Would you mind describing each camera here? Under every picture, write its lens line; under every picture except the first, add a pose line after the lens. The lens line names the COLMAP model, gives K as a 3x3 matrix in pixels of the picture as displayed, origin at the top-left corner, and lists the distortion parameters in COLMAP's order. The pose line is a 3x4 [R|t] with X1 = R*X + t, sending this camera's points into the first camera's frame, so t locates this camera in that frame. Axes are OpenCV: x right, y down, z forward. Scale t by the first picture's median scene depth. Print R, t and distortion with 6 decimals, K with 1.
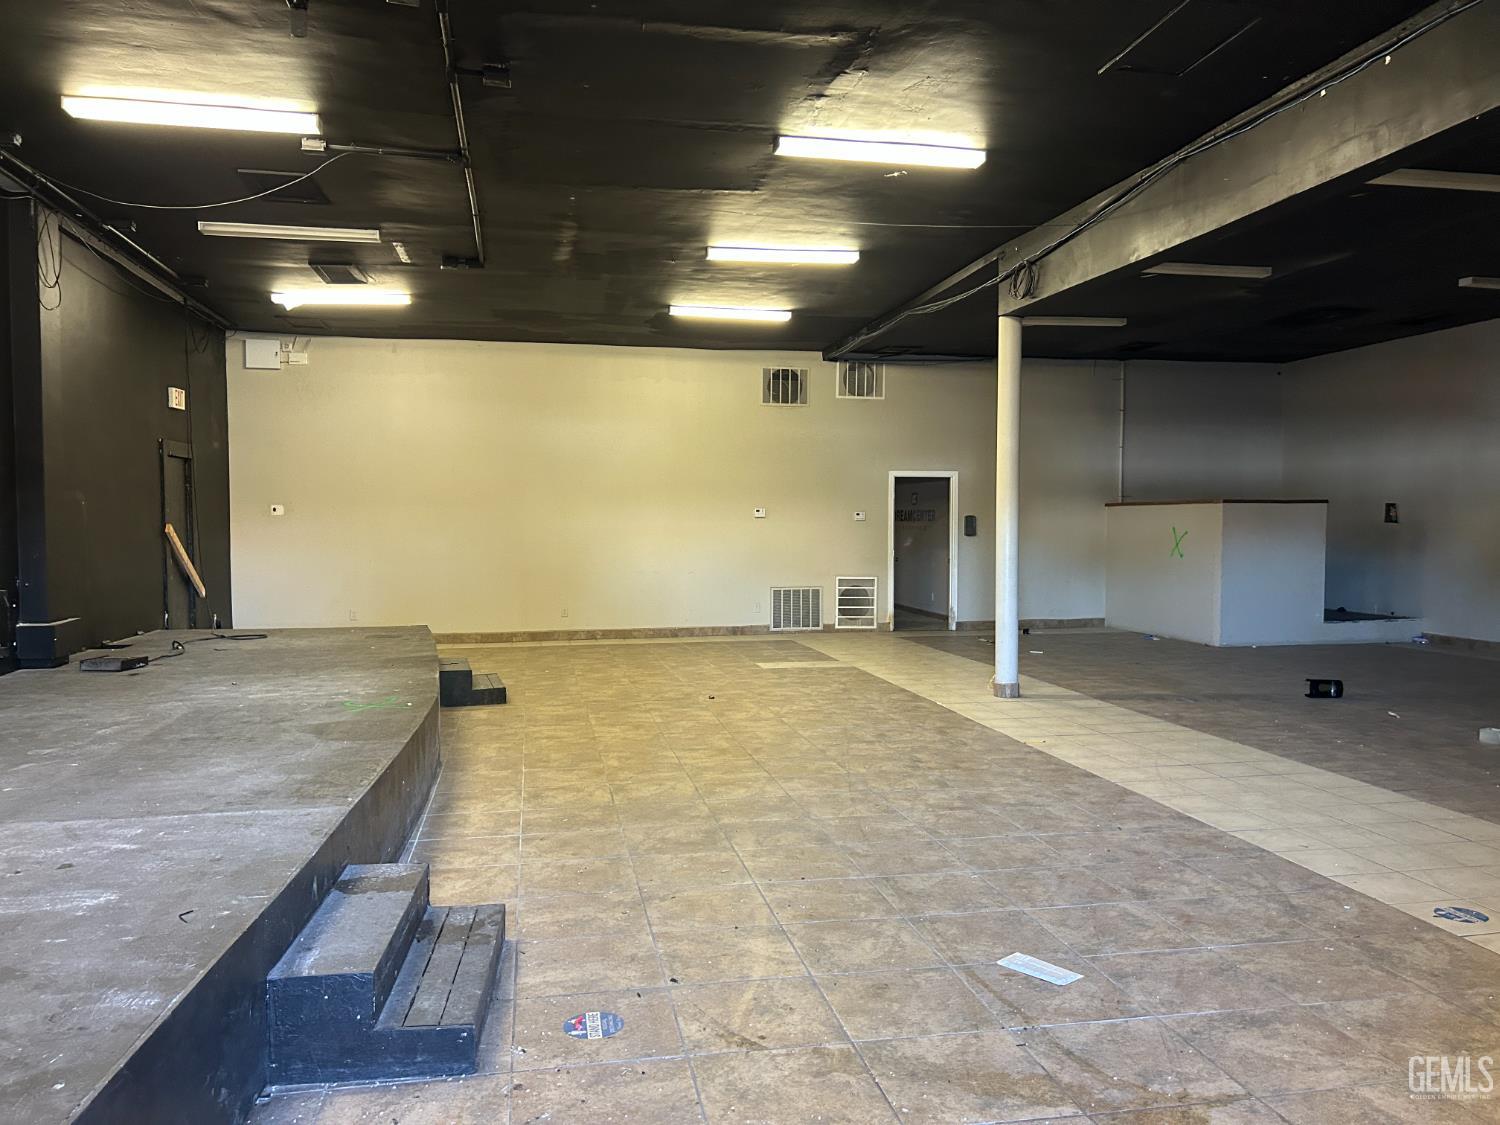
lens RADIAL K [[1153.2, 0, 750.0], [0, 1153.2, 562.5], [0, 0, 1]] dist [0.069288, -0.001347]
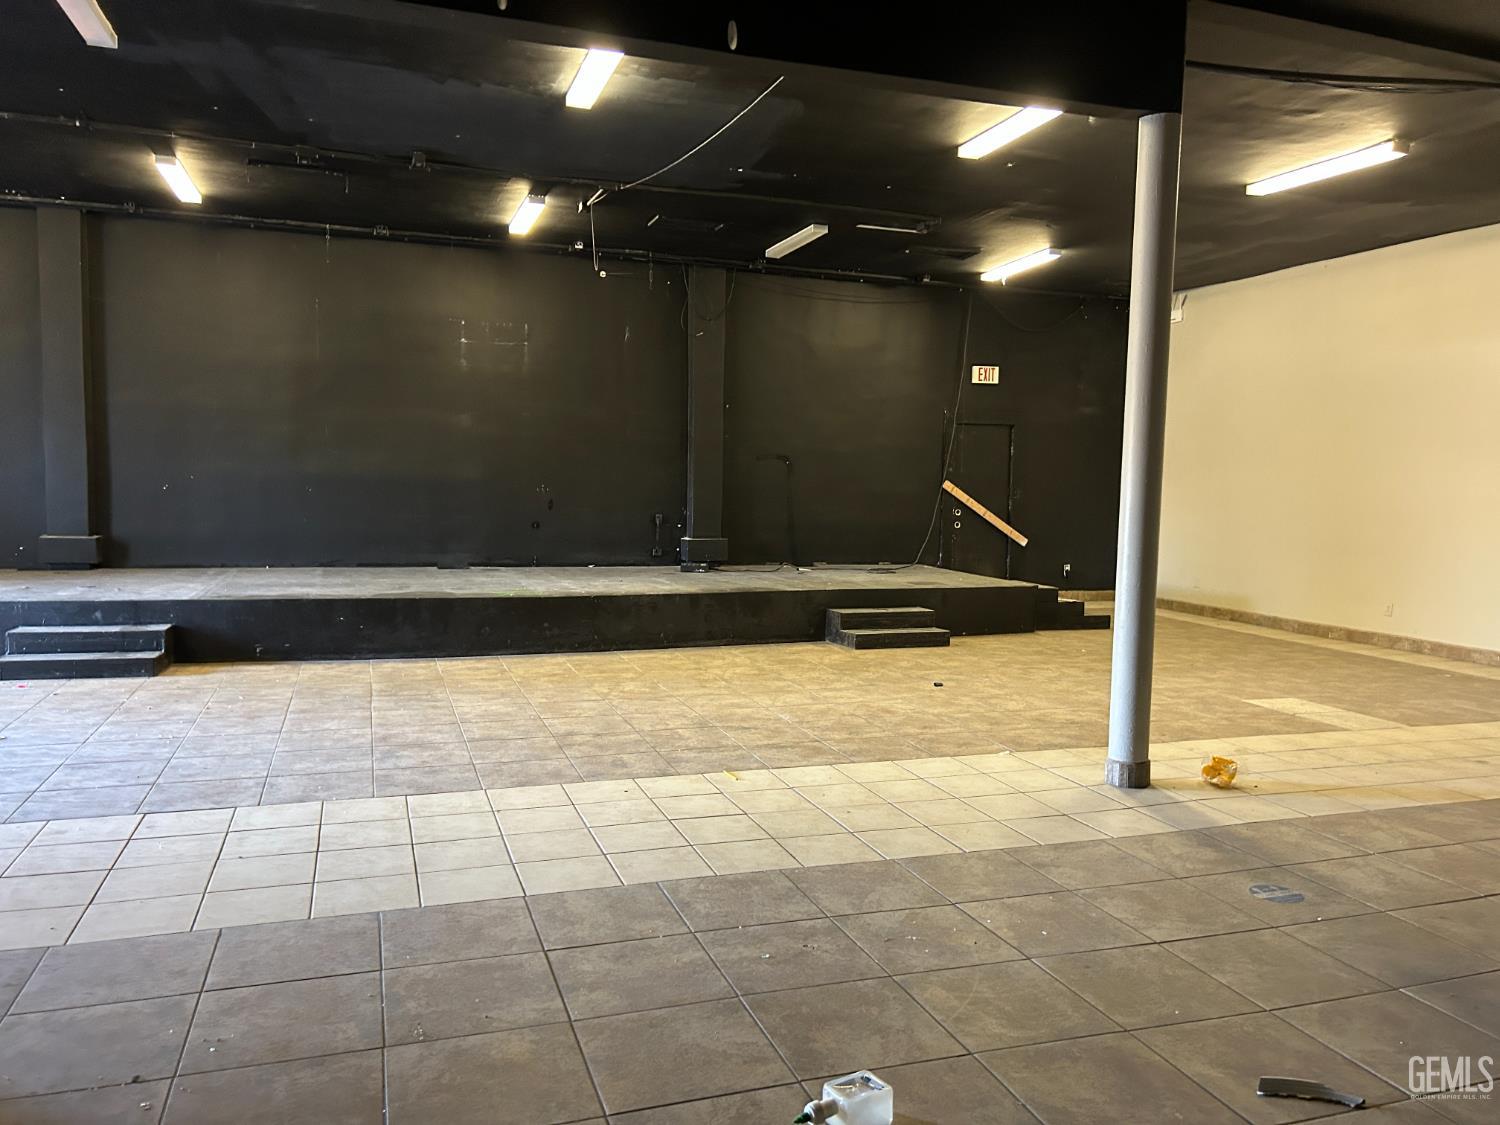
lens RADIAL K [[1104.6, 0, 747.0], [0, 1104.6, 612.9], [0, 0, 1]] dist [0.000027, -0.004141]
pose [[0.138916, 0.127632, -0.982045, 0.467590], [-0.062079, 0.990832, 0.119992, -0.015052], [0.988356, 0.044296, 0.145566, 0.464733]]
